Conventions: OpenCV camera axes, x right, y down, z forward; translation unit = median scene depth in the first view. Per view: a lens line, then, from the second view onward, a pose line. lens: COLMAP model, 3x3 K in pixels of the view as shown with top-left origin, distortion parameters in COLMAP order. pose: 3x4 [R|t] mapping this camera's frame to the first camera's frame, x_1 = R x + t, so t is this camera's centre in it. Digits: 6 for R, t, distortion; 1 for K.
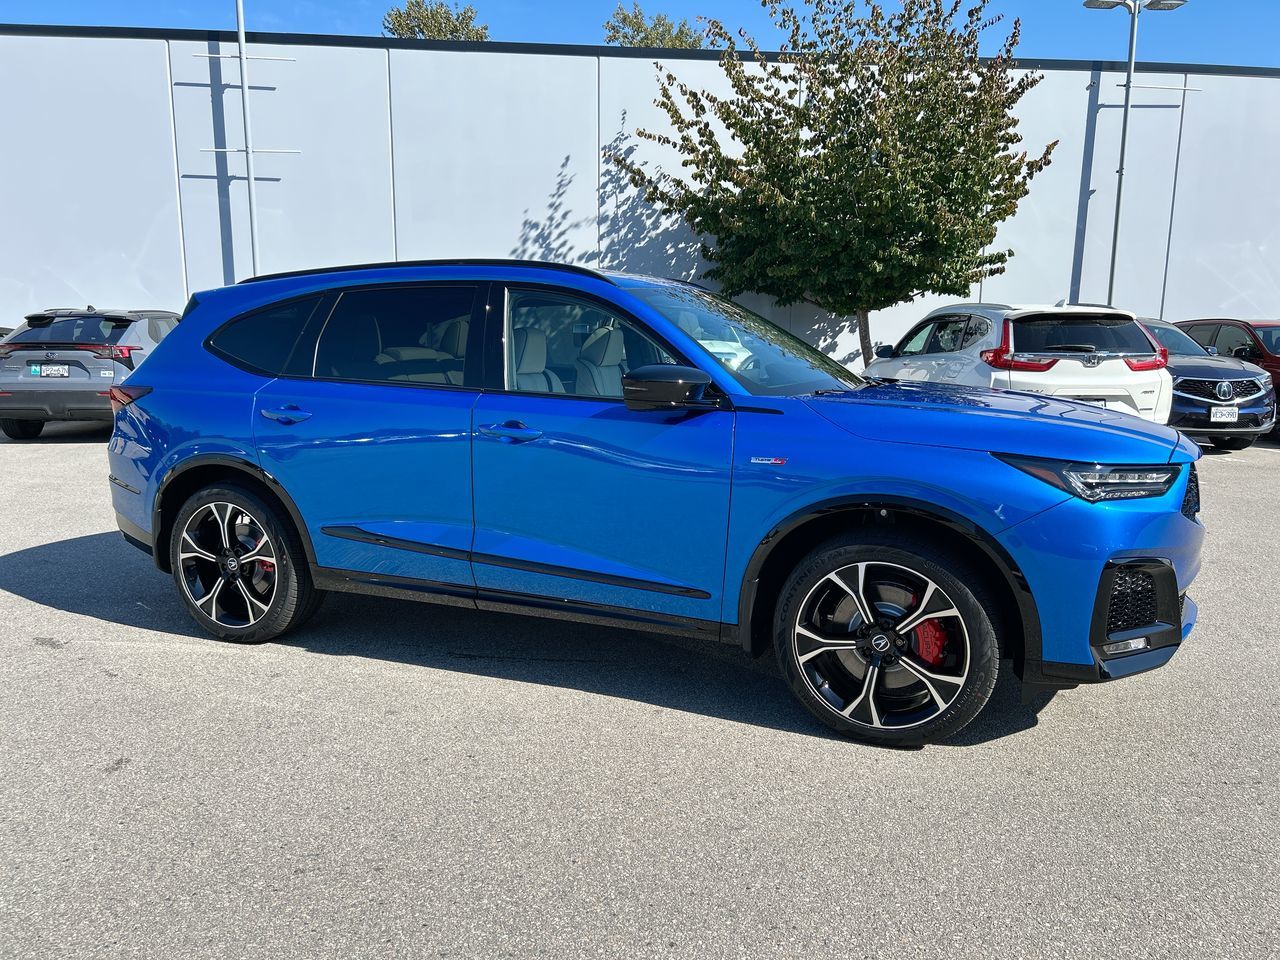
lens RADIAL K [[976.5, 0, 644.4], [0, 976.5, 471.7], [0, 0, 1]] dist [0.057040, -0.063947]
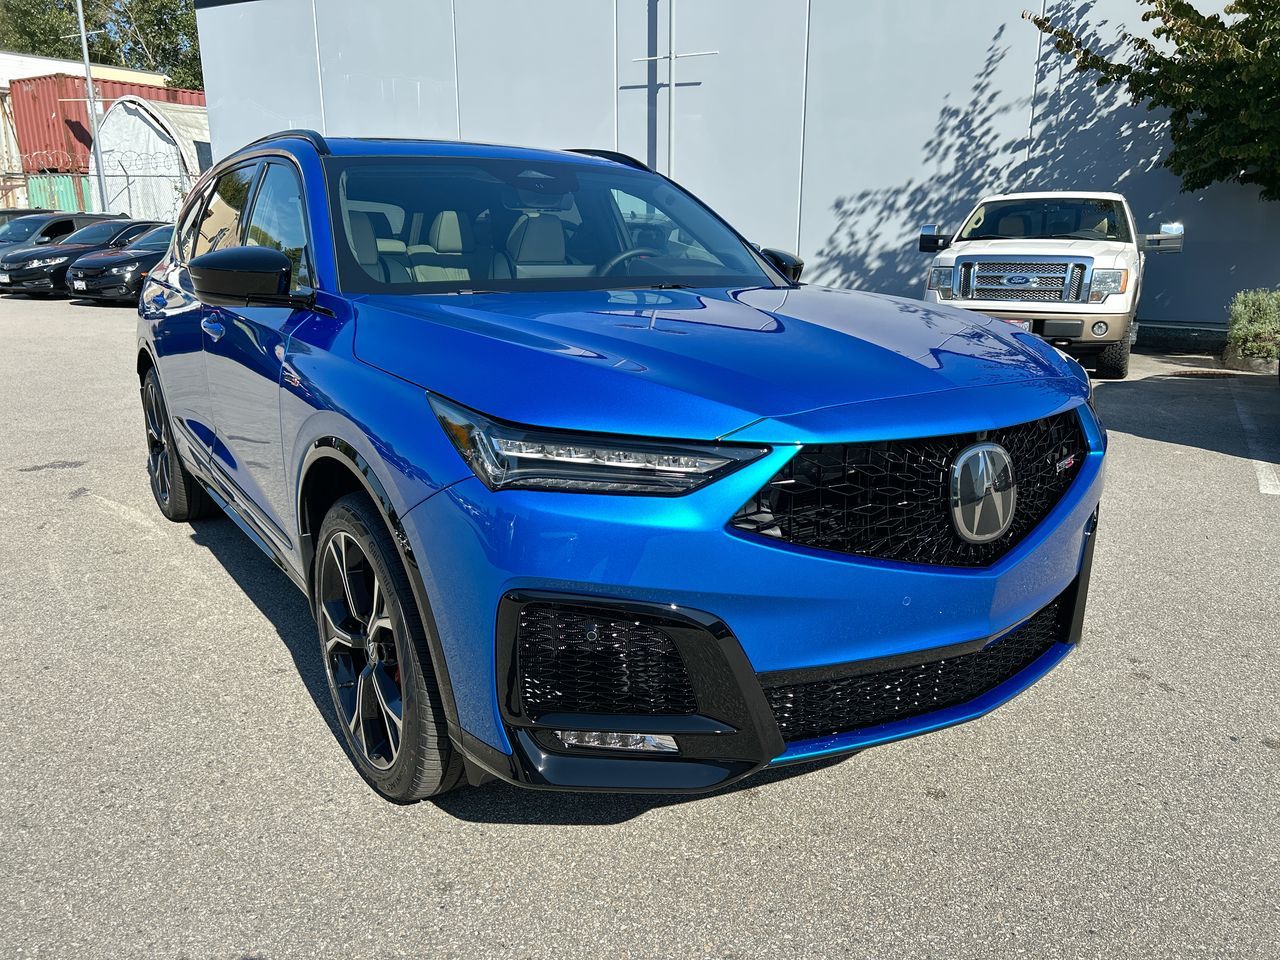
lens RADIAL K [[976.5, 0, 641.3], [0, 976.5, 462.0], [0, 0, 1]] dist [0.057040, -0.063947]
pose [[0.842678, 0.123203, -0.524133, 0.183746], [-0.081837, 0.991466, 0.101480, -0.011429], [0.532163, -0.042622, 0.845569, 0.121068]]
